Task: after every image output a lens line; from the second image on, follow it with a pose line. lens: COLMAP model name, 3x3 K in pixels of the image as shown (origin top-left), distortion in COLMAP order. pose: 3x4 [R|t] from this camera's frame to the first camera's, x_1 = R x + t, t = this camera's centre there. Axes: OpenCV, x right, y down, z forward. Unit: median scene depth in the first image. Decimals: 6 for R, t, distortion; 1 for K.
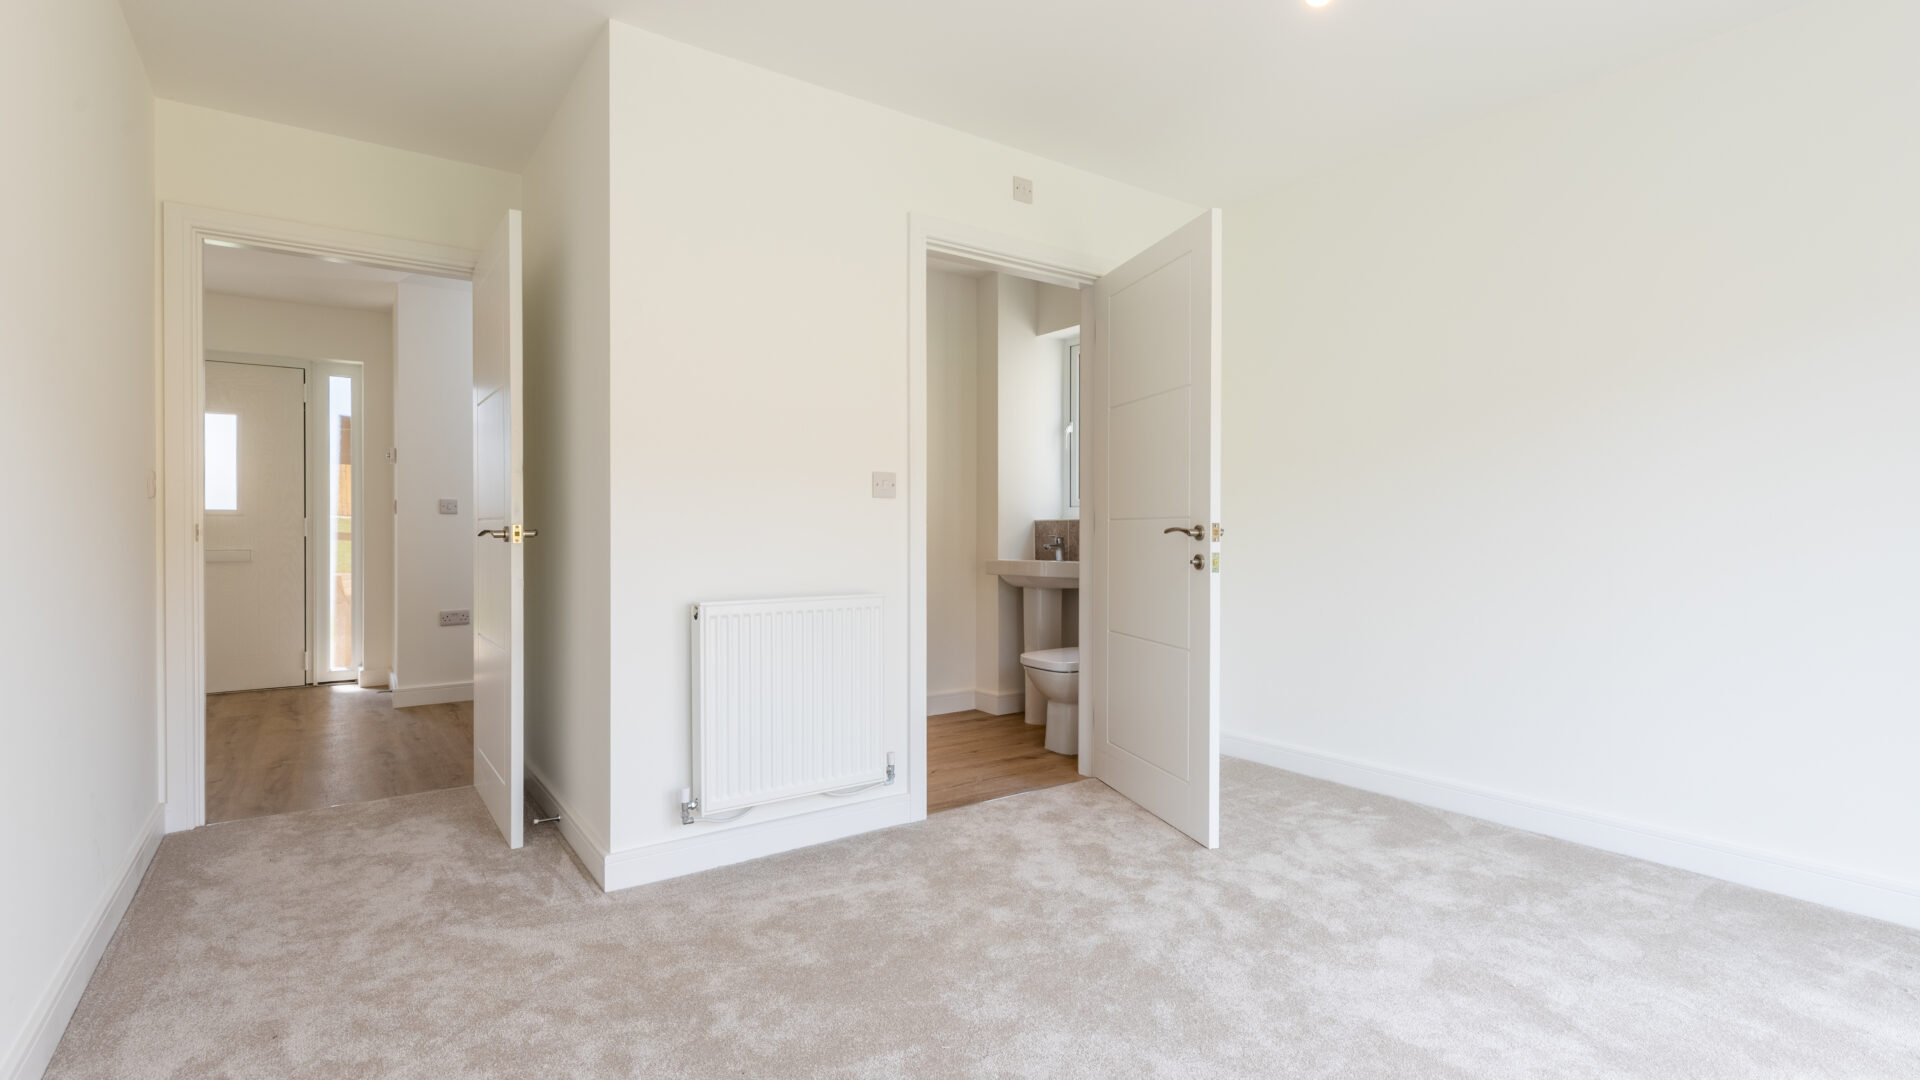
lens RADIAL K [[880.5, 0, 956.2], [0, 880.5, 540.4], [0, 0, 1]] dist [0.003361, 0.000184]
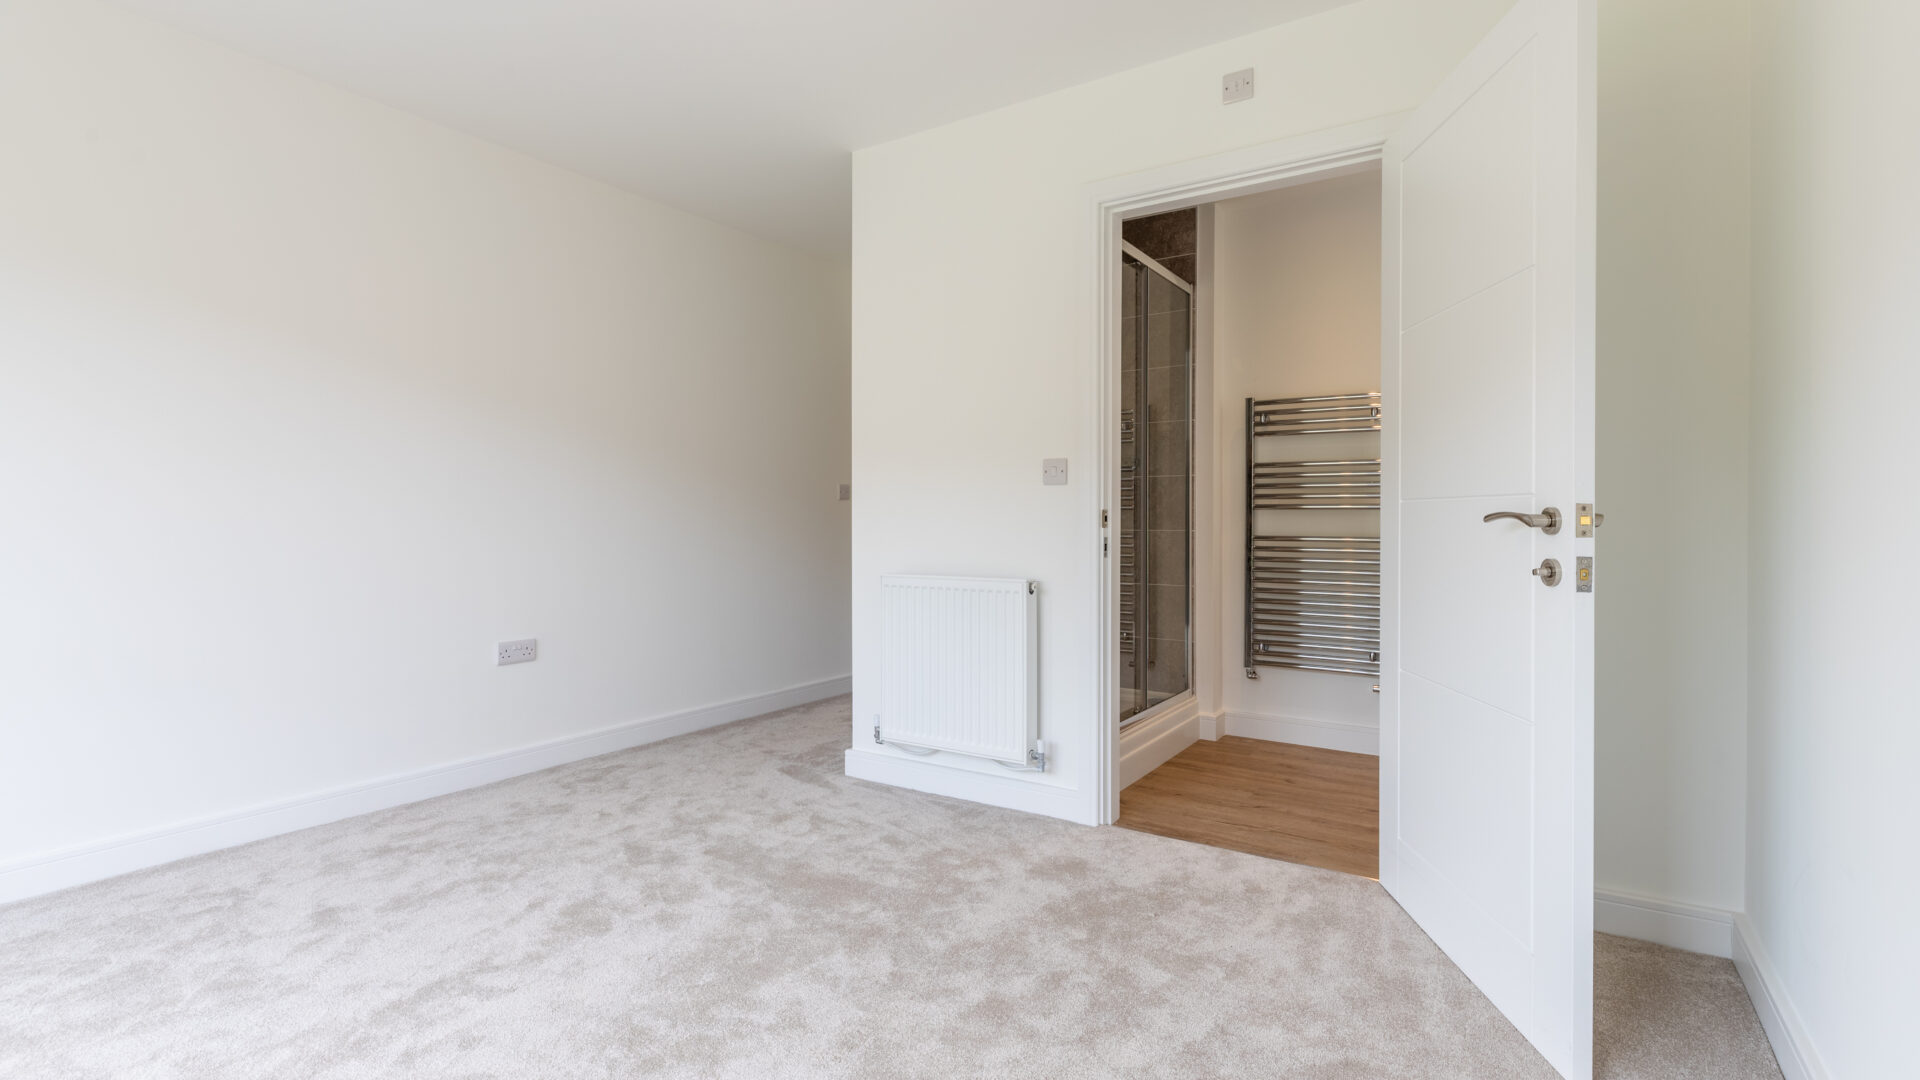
lens RADIAL K [[880.5, 0, 965.6], [0, 880.5, 522.8], [0, 0, 1]] dist [0.003361, 0.000184]
pose [[0.374077, 0.006259, -0.927376, 0.730767], [-0.008421, 0.999959, 0.003352, -0.006757], [0.927359, 0.006555, 0.374115, 0.488940]]
